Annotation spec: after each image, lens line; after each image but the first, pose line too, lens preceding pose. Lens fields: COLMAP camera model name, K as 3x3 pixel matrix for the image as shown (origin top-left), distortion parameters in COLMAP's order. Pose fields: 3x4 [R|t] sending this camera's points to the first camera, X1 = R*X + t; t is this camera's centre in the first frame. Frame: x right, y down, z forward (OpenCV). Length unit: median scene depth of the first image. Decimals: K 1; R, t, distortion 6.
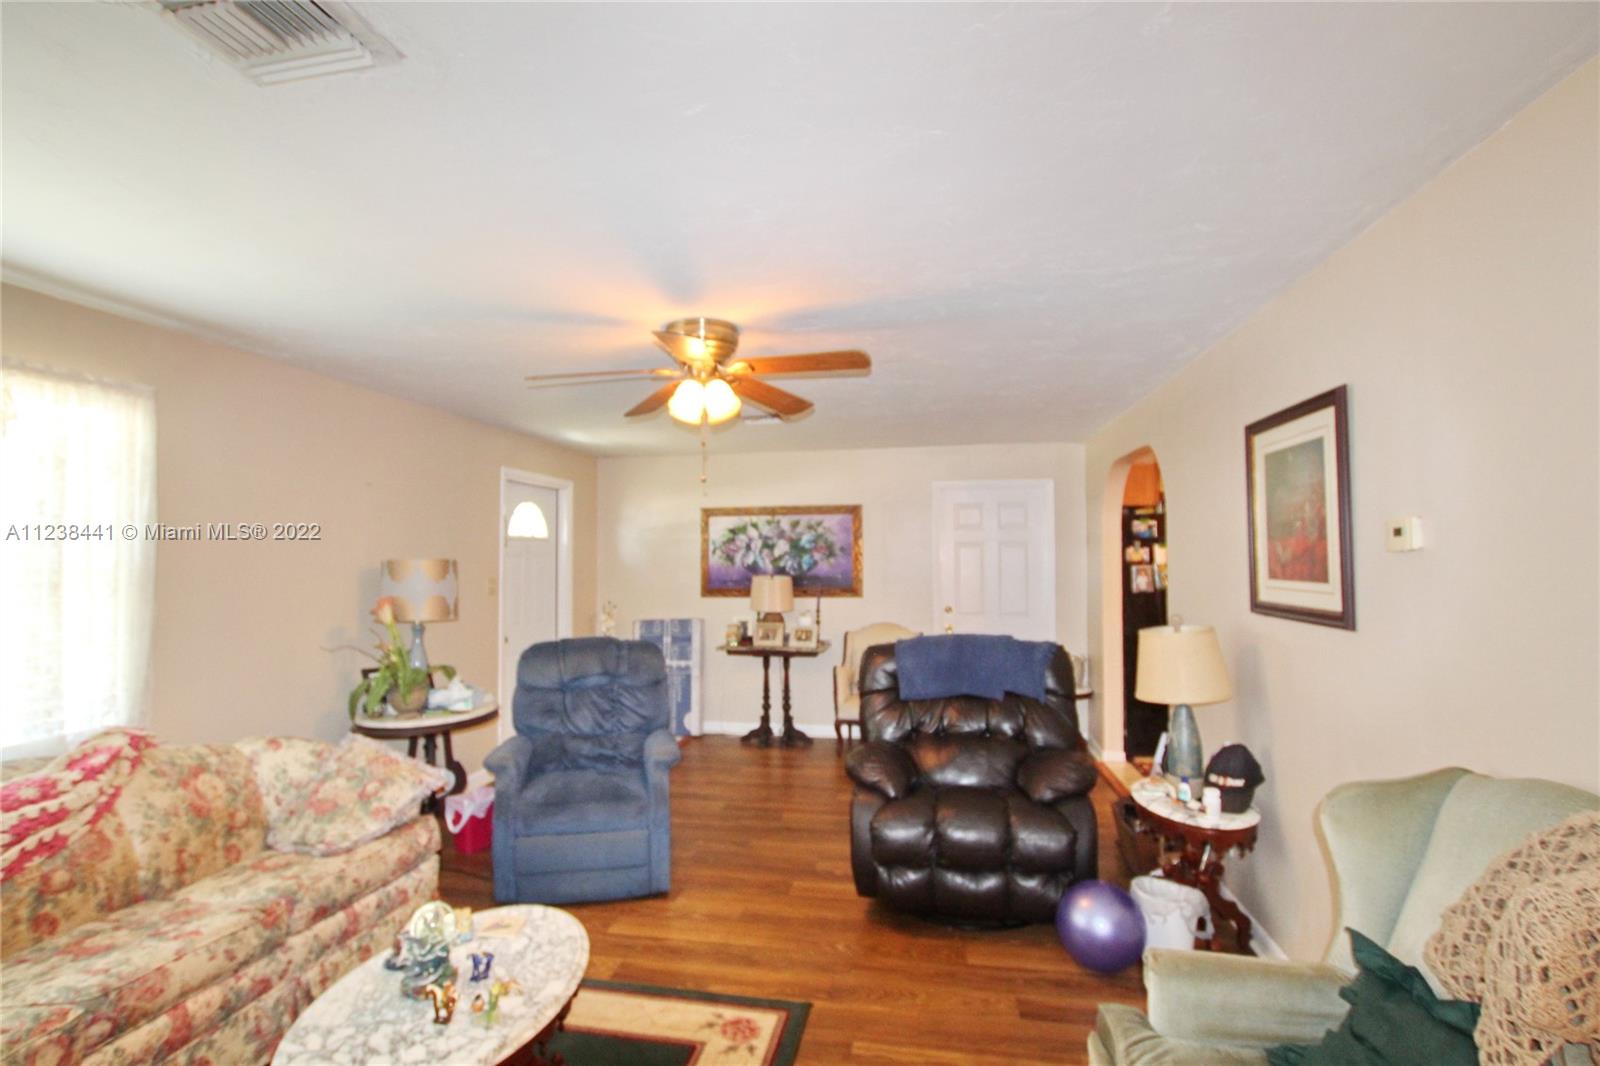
lens RADIAL K [[743.5, 0, 800.0], [0, 743.5, 533.0], [0, 0, 1]] dist [-0.020312, 0.000139]
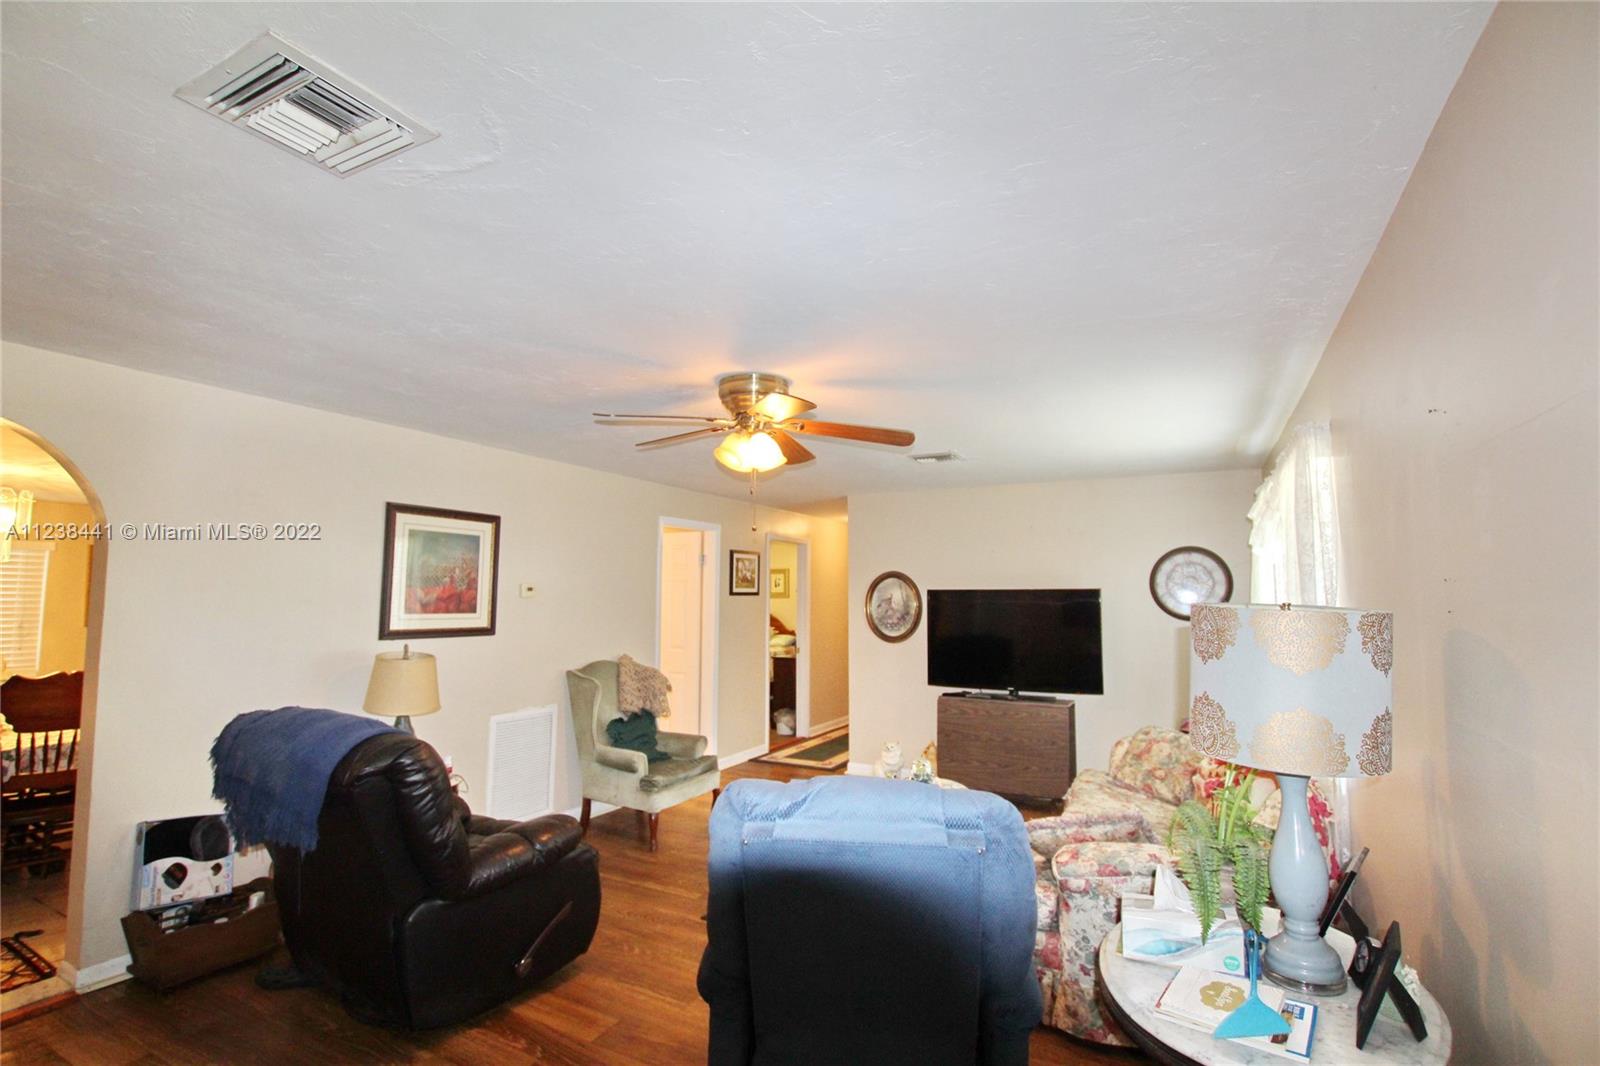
lens RADIAL K [[743.5, 0, 800.0], [0, 743.5, 533.0], [0, 0, 1]] dist [-0.020312, 0.000139]
pose [[-0.958063, 0.030518, 0.284927, -0.640413], [-0.004516, 0.992581, -0.121498, 0.091682], [-0.286521, -0.117689, -0.950818, 2.586731]]
